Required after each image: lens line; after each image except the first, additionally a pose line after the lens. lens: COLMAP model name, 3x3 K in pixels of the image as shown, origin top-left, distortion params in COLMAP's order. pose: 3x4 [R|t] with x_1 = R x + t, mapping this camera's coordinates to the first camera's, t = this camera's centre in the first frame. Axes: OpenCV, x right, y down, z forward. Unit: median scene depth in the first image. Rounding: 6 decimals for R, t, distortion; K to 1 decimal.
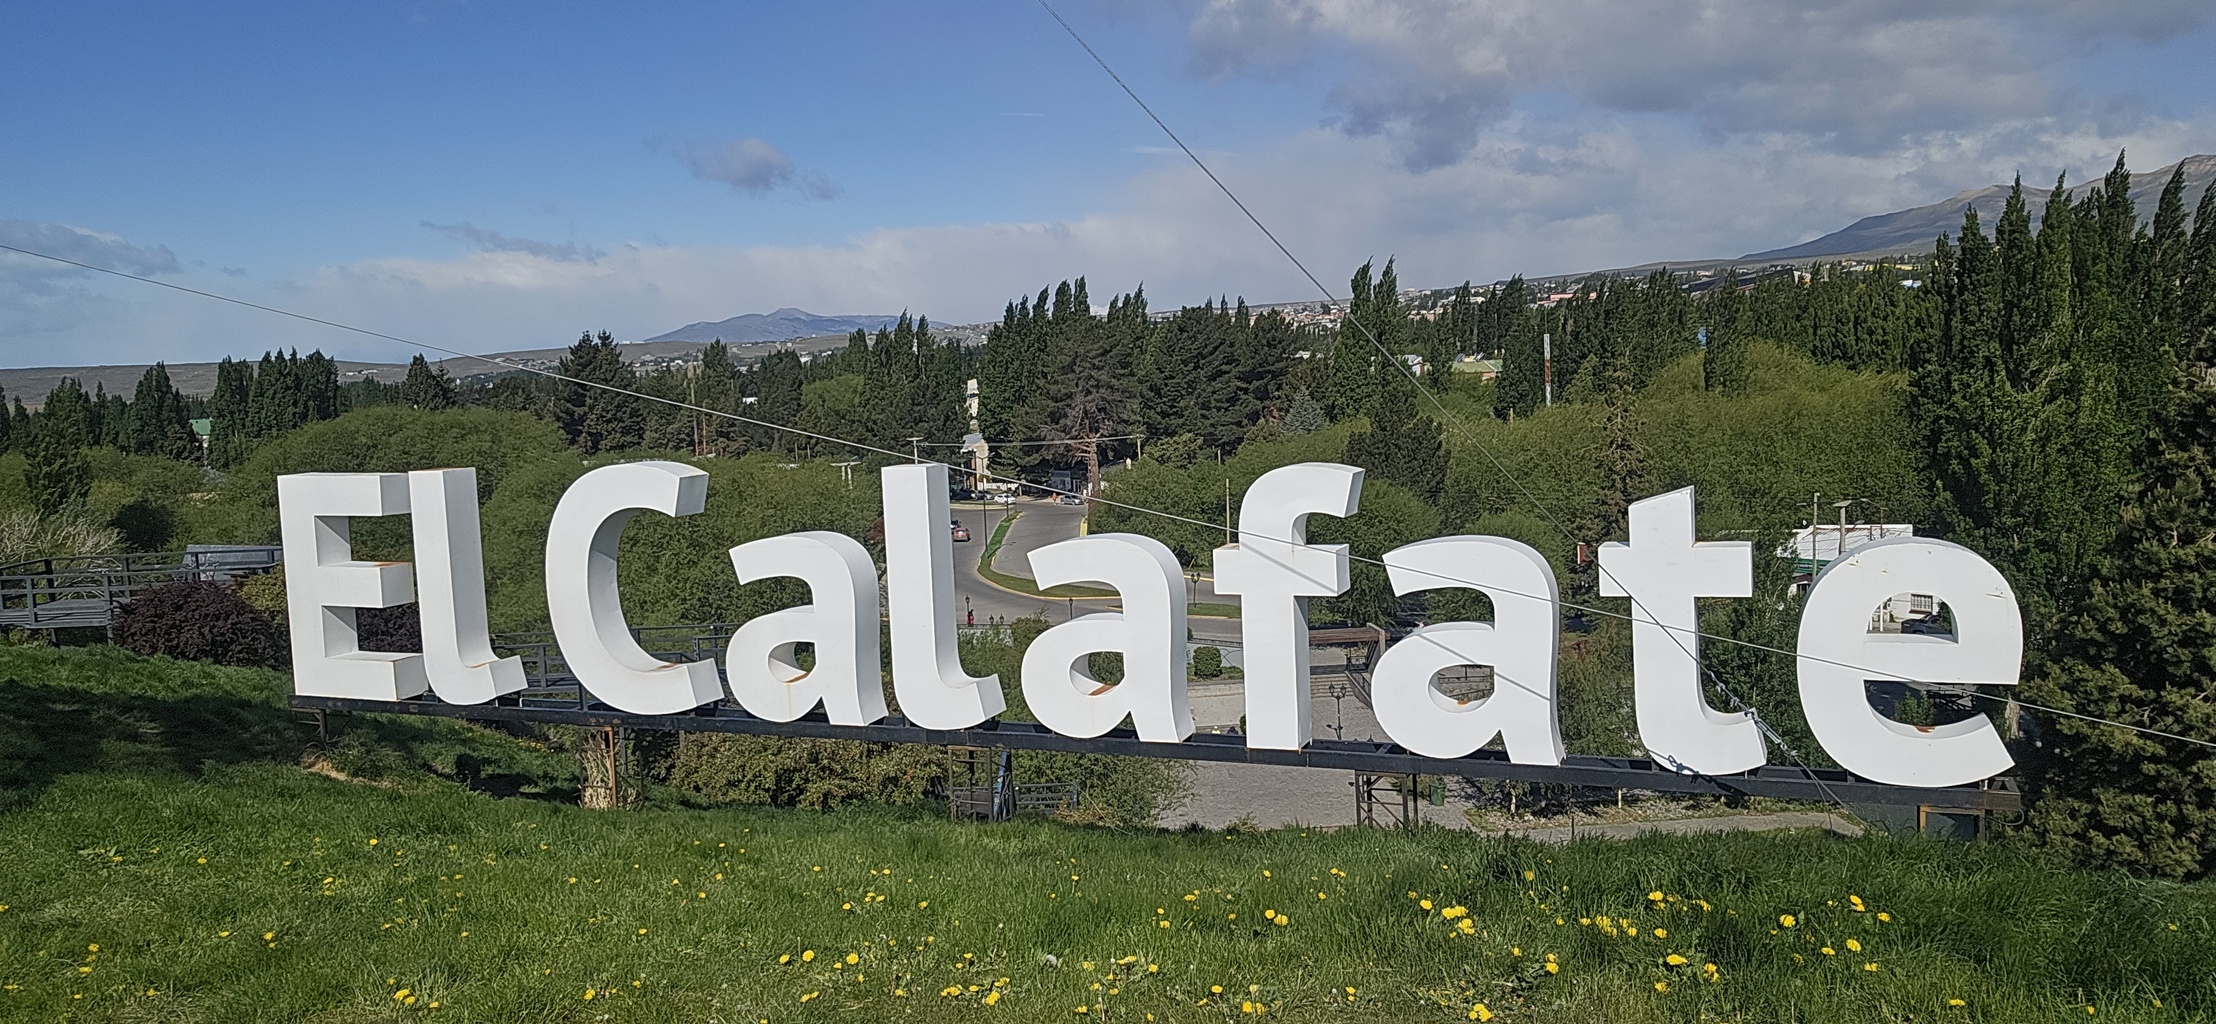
lens RADIAL K [[1674.2, 0, 1108.0], [0, 1674.2, 512.0], [0, 0, 1]] dist [0.113987, -0.253687]
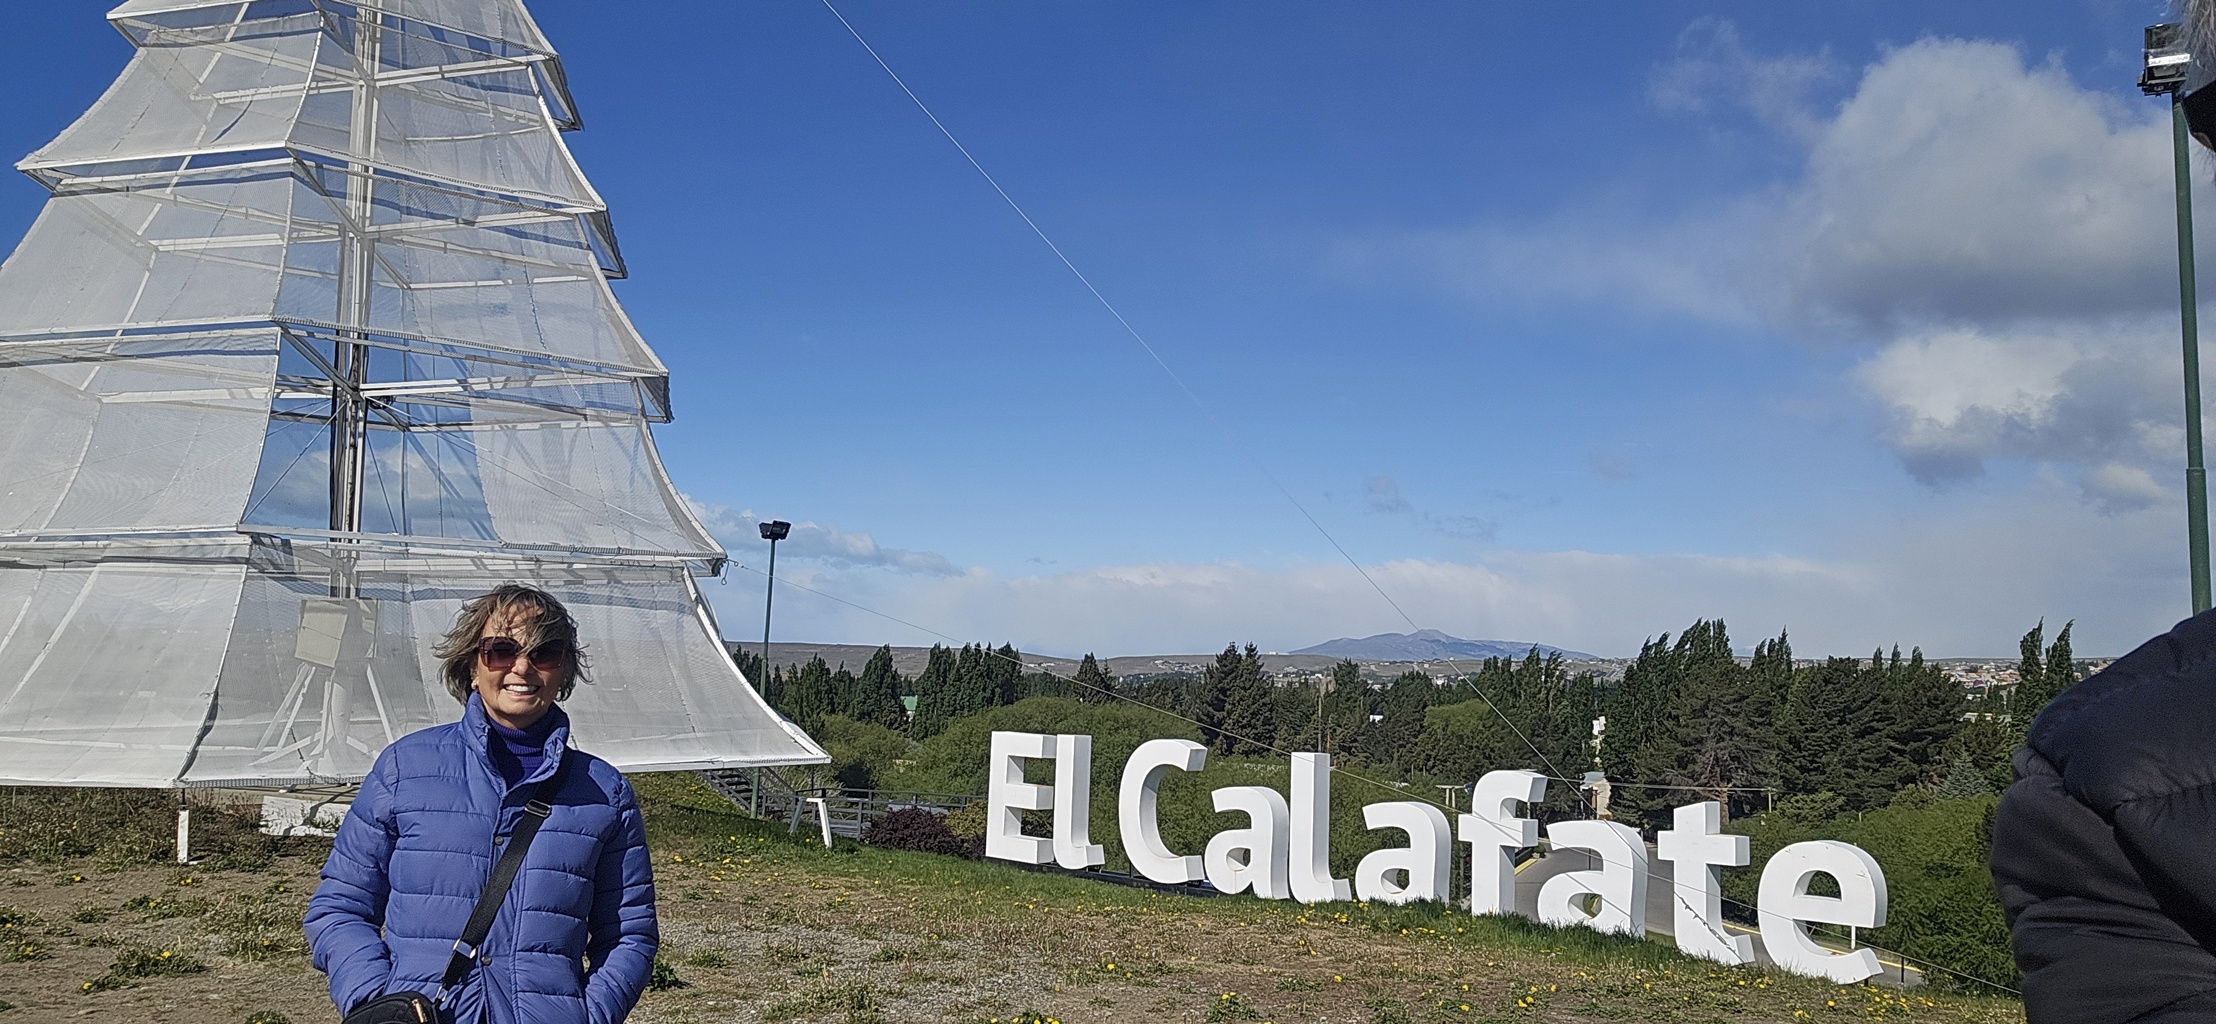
lens RADIAL K [[2026.8, 0, 1110.6], [0, 2026.8, 414.7], [0, 0, 1]] dist [0.138297, -0.529070]
pose [[0.926019, 0.024850, -0.376657, 0.127519], [-0.105764, 0.974944, -0.195701, 0.017383], [0.362357, 0.221060, 0.905445, -0.289749]]
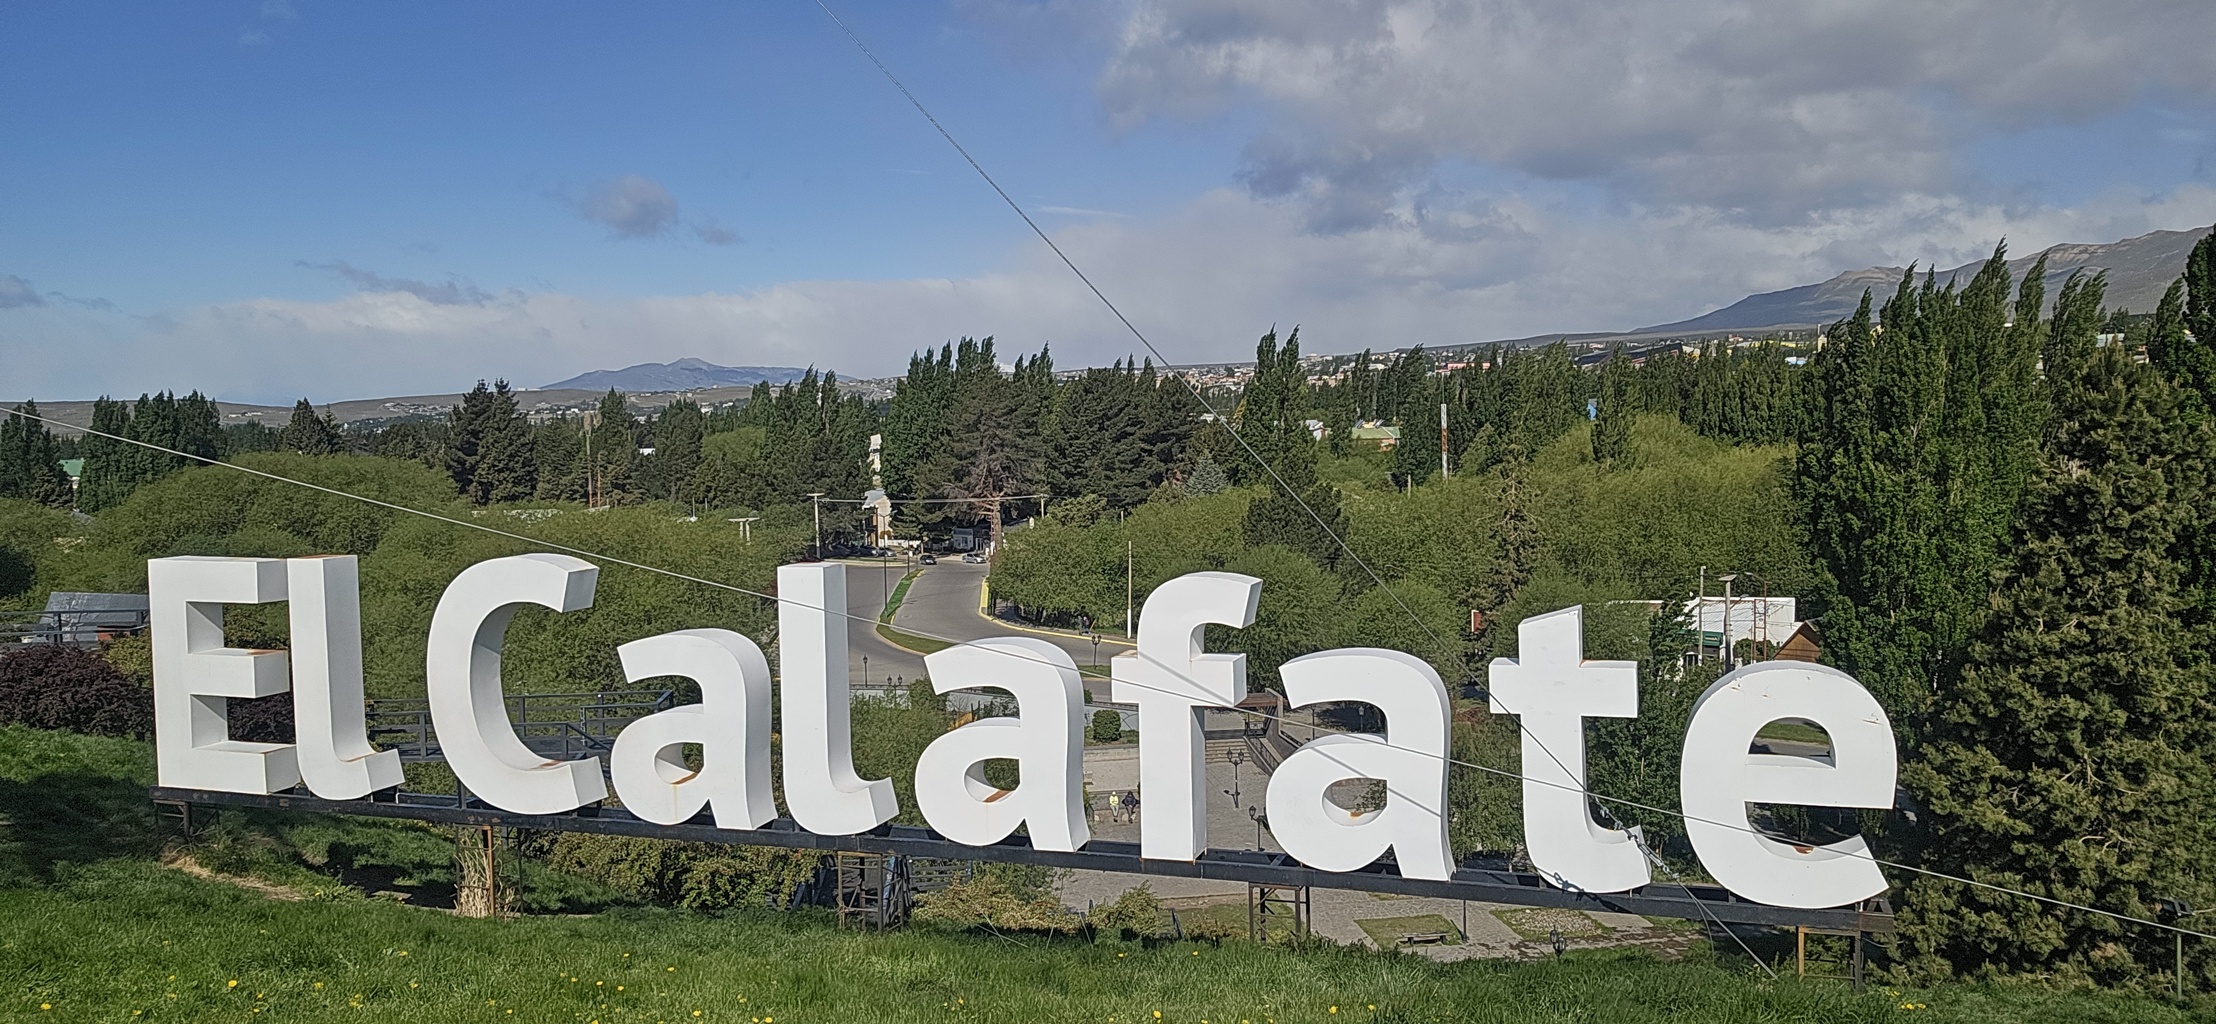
lens RADIAL K [[1674.2, 0, 1108.0], [0, 1674.2, 512.0], [0, 0, 1]] dist [0.113987, -0.253687]
pose [[0.998162, 0.019658, 0.057320, 0.000476], [-0.017983, 0.999400, -0.029585, -0.008403], [-0.057867, 0.028500, 0.997917, 0.000130]]
